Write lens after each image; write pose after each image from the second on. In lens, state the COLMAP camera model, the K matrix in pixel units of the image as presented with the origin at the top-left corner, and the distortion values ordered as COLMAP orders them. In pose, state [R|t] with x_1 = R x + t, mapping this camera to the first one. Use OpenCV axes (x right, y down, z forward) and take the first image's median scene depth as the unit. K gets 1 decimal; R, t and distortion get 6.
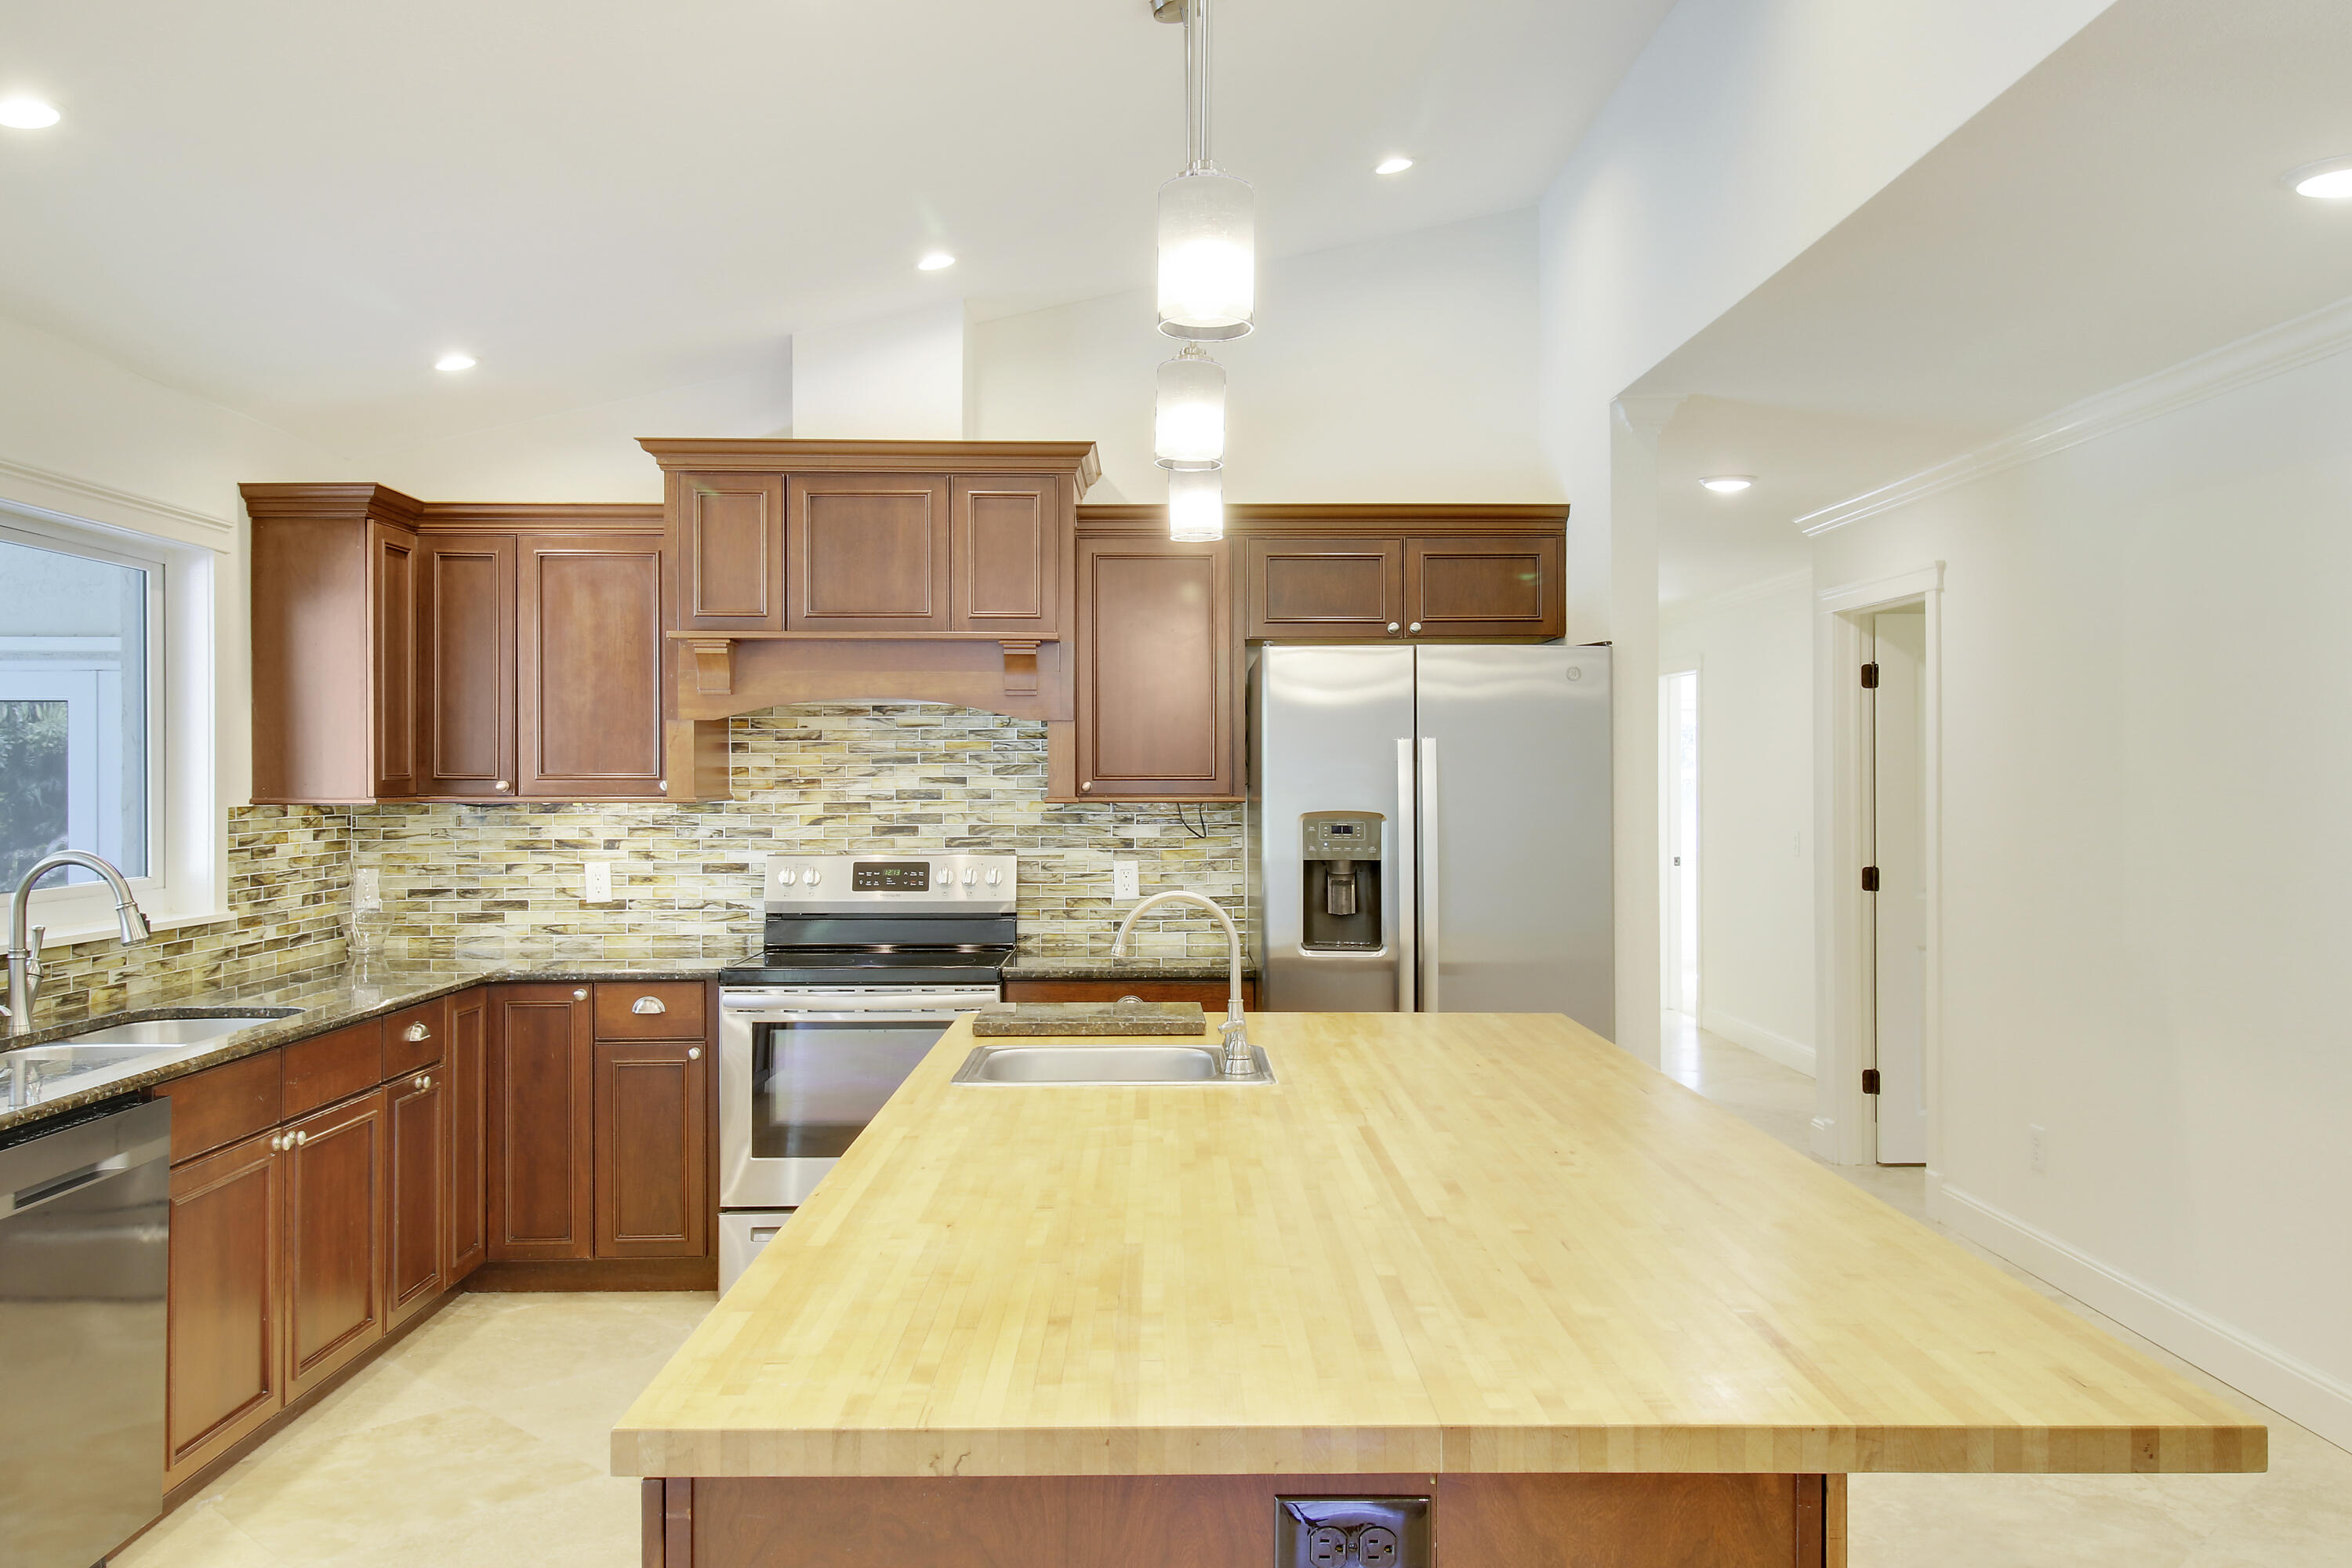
lens RADIAL K [[1812.8, 0, 1201.7], [0, 1812.8, 776.5], [0, 0, 1]] dist [0.009662, -0.005491]
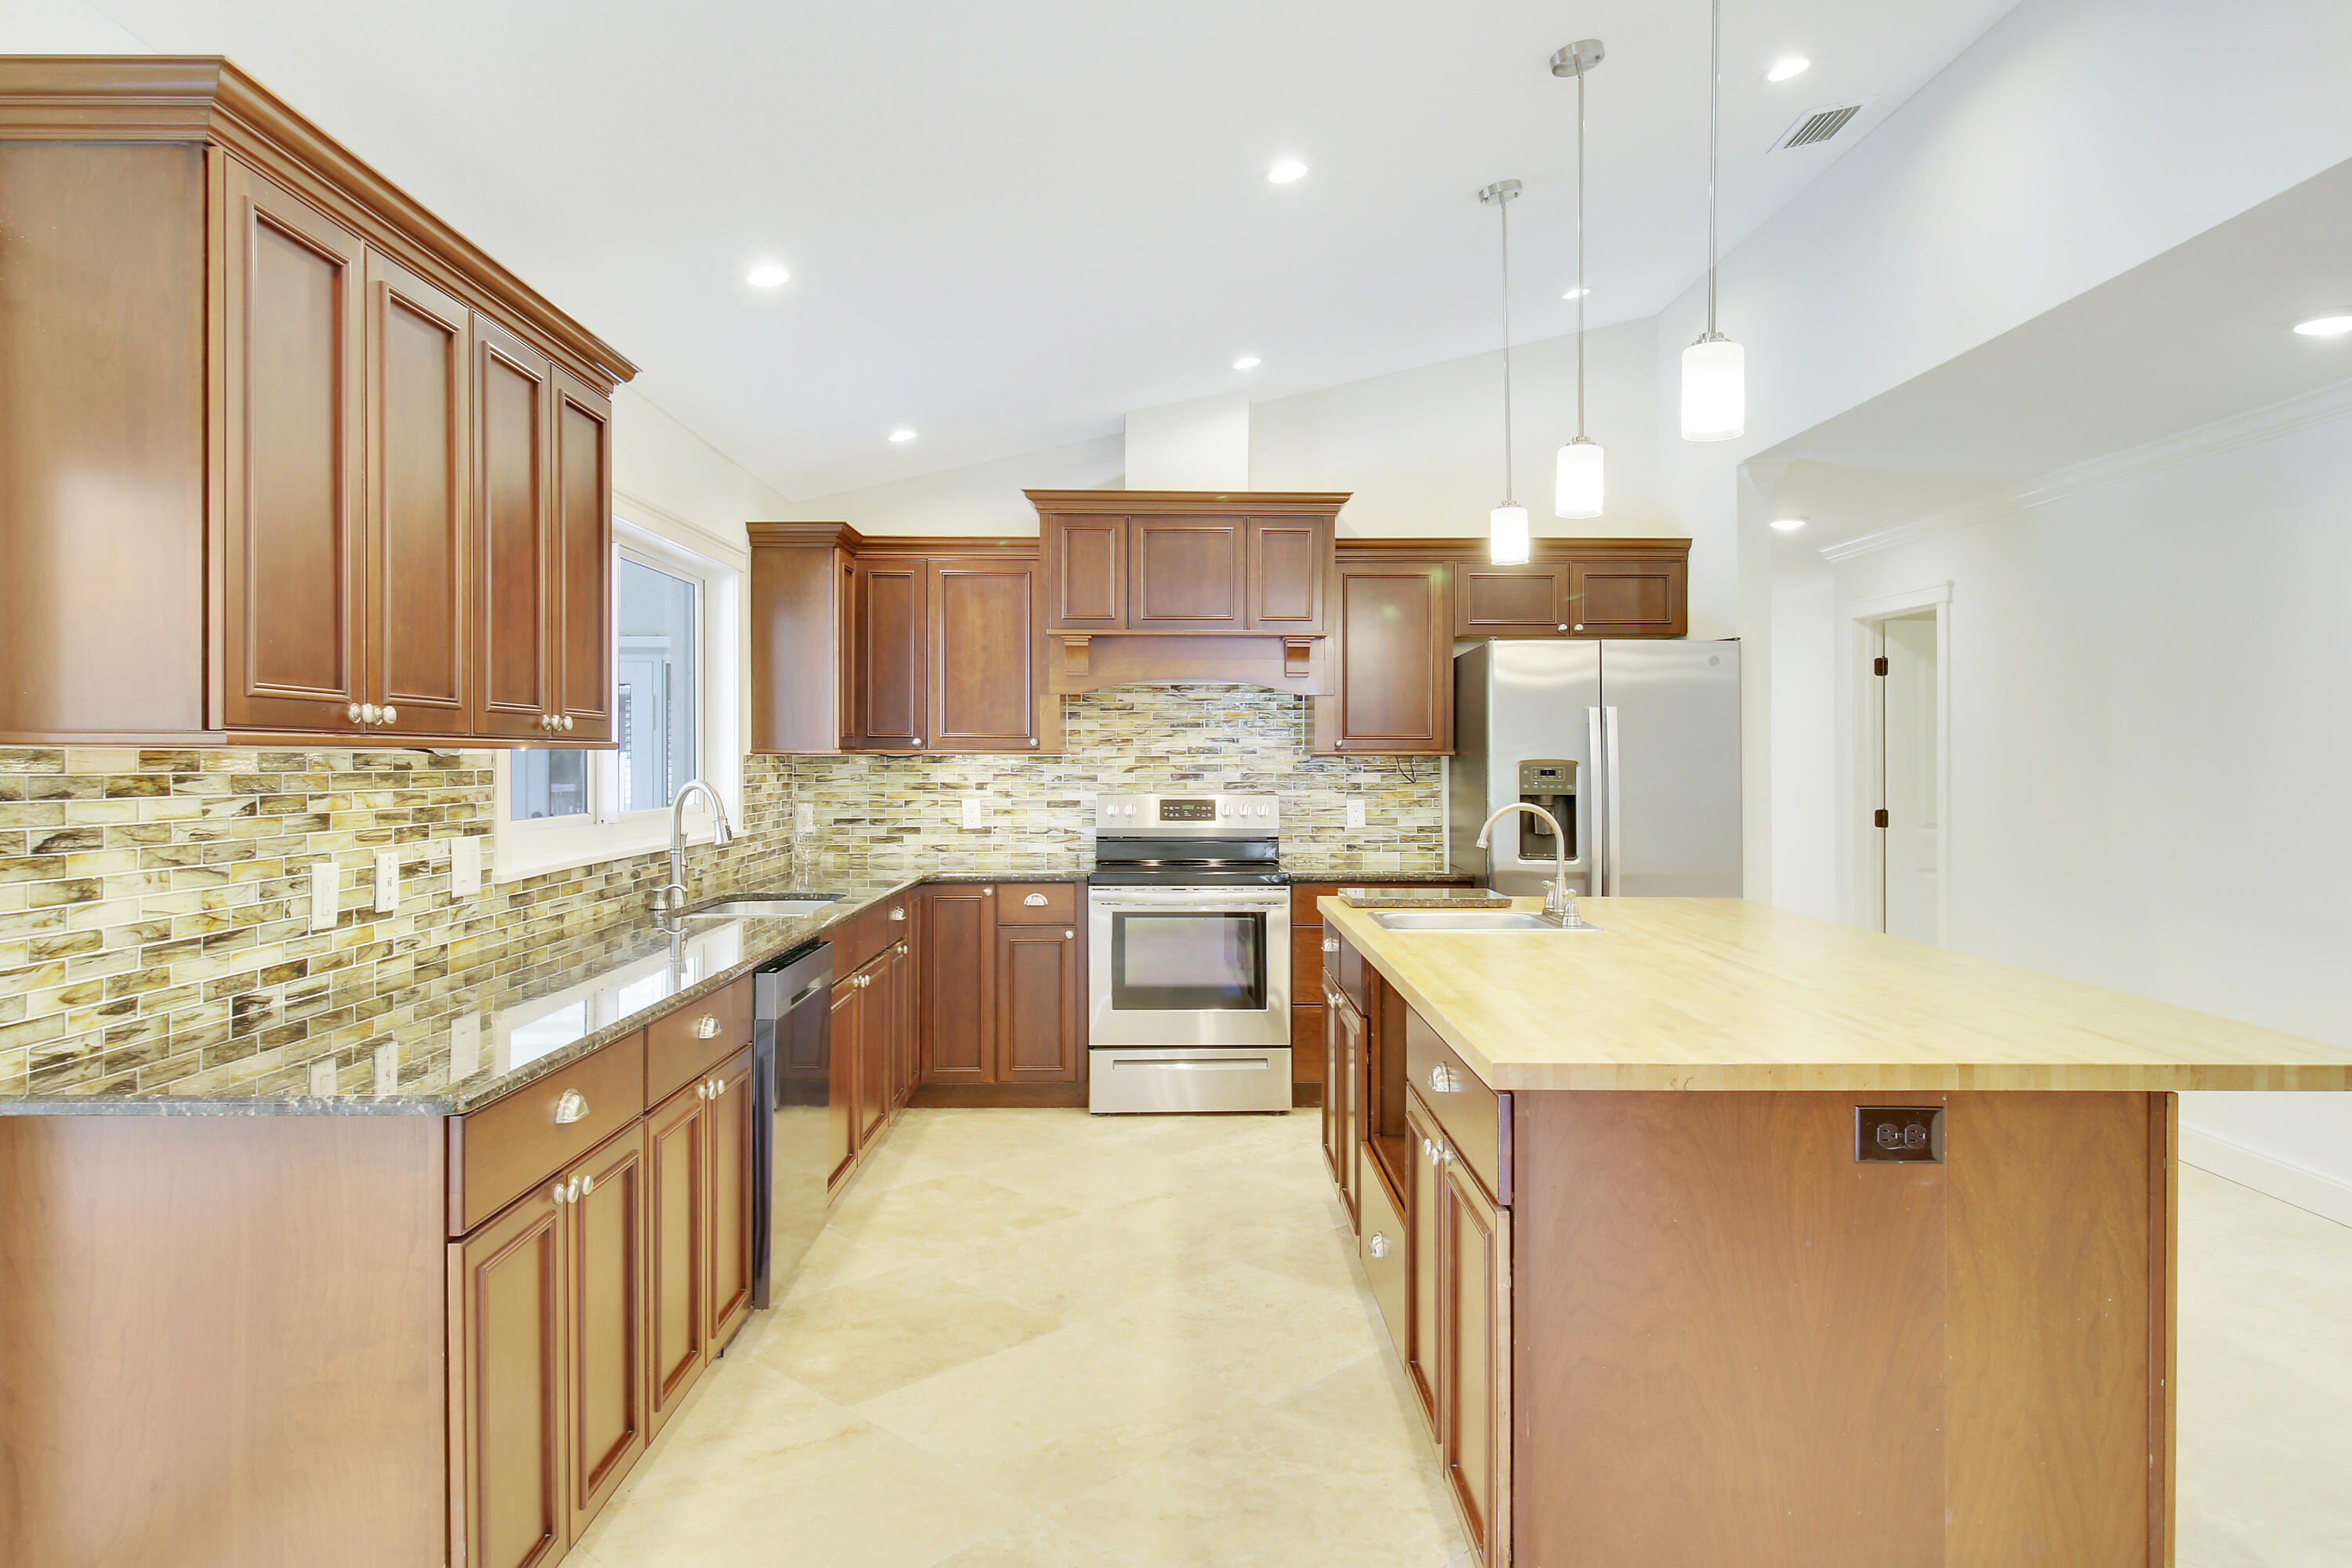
lens RADIAL K [[1488.6, 0, 1199.7], [0, 1488.6, 757.0], [0, 0, 1]] dist [0.001649, -0.002834]
pose [[0.999992, 0.002287, -0.003313, -0.163113], [-0.002289, 0.999997, -0.000635, 0.016387], [0.003312, 0.000642, 0.999994, -0.123555]]
